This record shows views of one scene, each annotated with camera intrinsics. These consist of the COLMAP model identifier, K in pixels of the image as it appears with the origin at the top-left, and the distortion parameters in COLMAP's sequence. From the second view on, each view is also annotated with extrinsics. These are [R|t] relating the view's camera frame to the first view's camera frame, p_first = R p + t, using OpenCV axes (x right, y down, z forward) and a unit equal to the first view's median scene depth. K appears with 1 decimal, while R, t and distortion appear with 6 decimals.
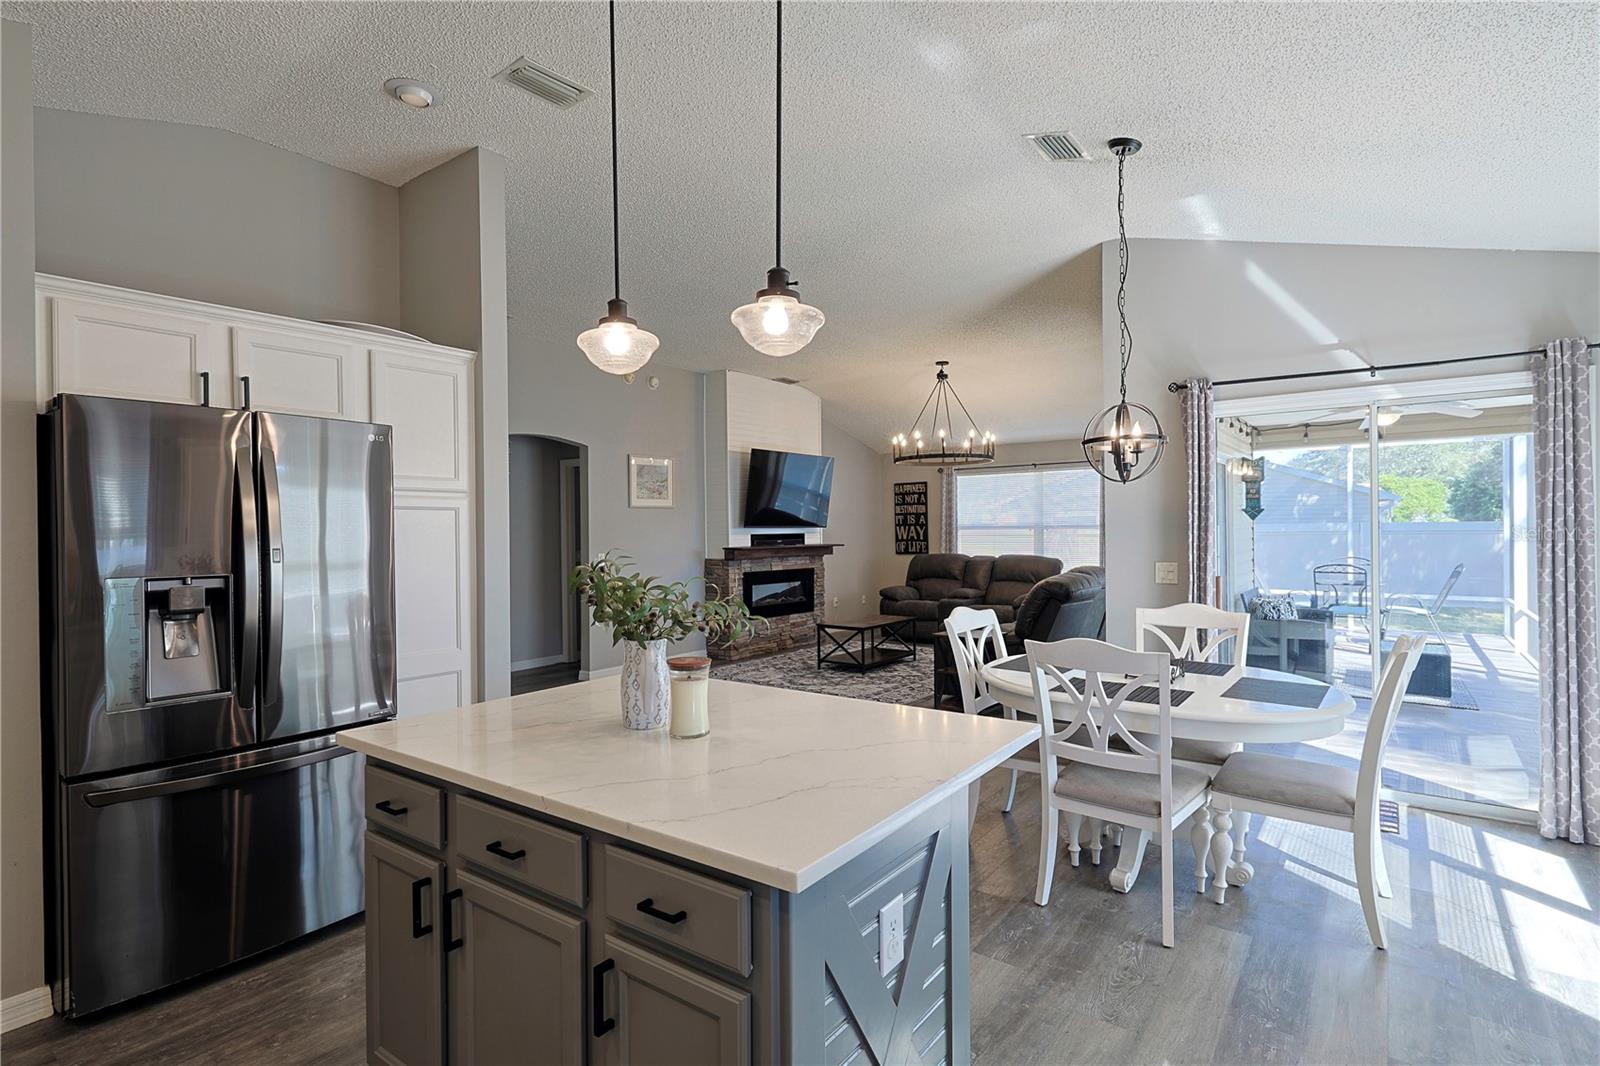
lens RADIAL K [[785.6, 0, 803.8], [0, 785.6, 534.9], [0, 0, 1]] dist [-0.000514, 0.000046]
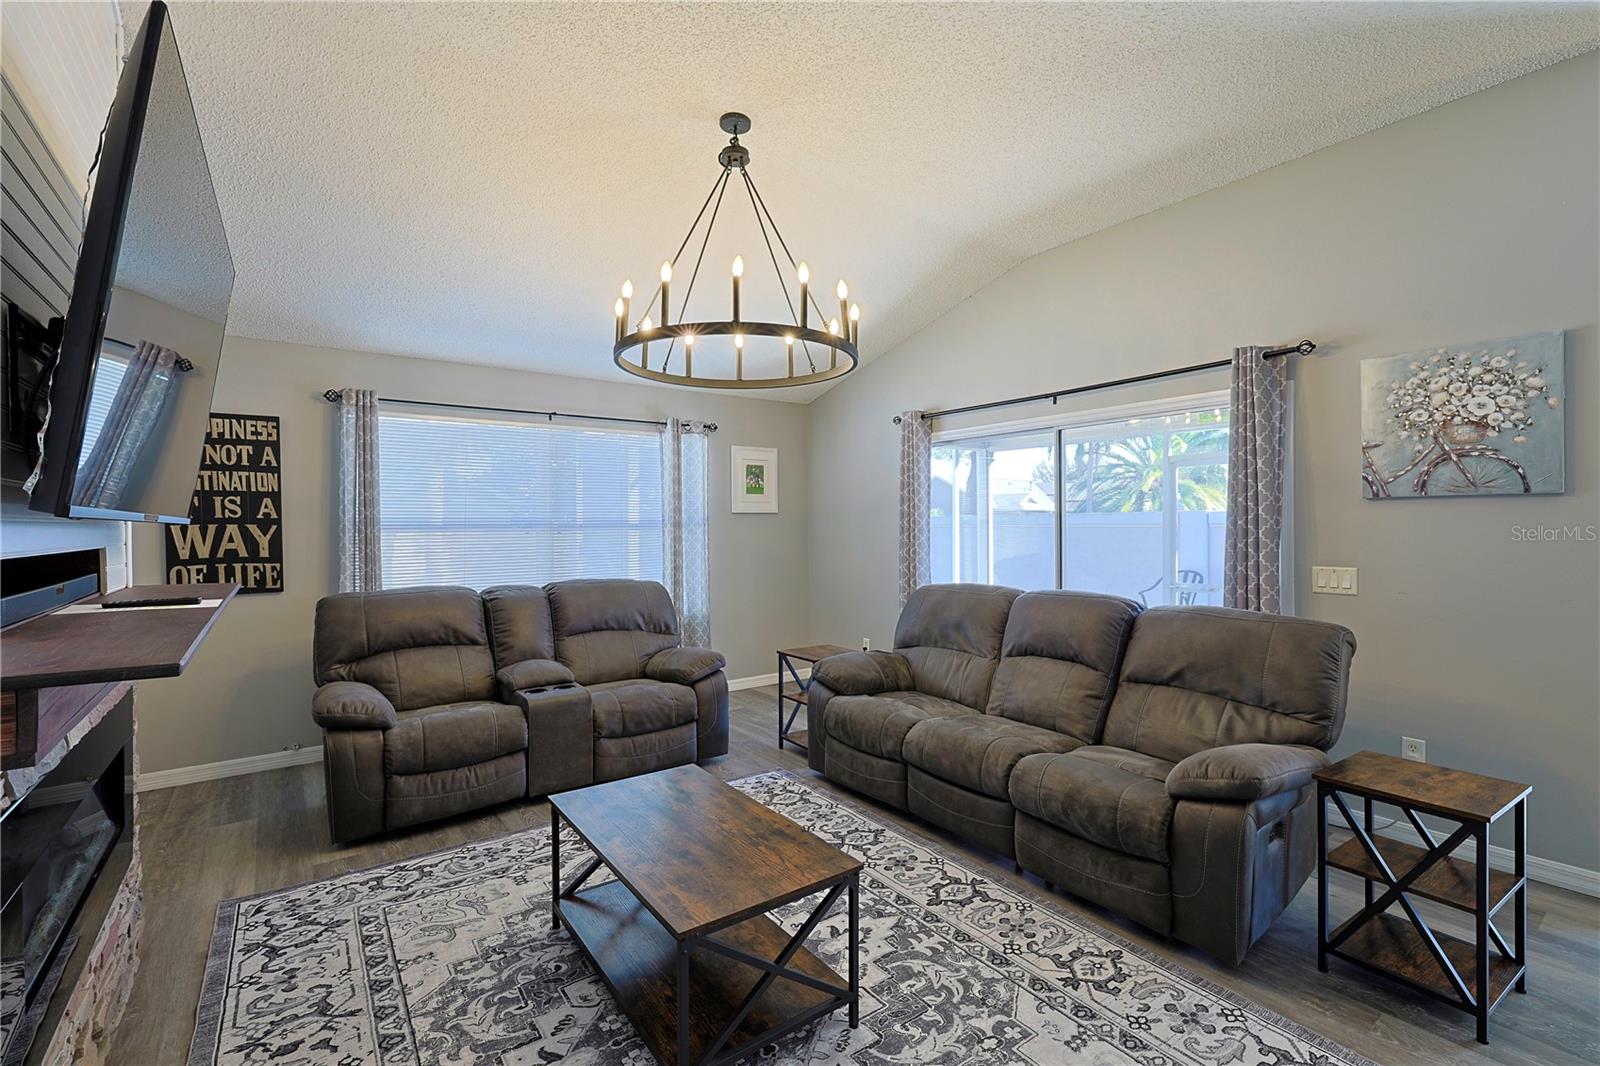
lens RADIAL K [[706.7, 0, 800.9], [0, 706.7, 531.1], [0, 0, 1]] dist [0.000338, 0.000182]
pose [[0.285796, 0.000039, 0.958290, -0.138874], [0.011278, 0.999931, -0.003404, -0.003872], [-0.958224, 0.011780, 0.285776, 0.718191]]
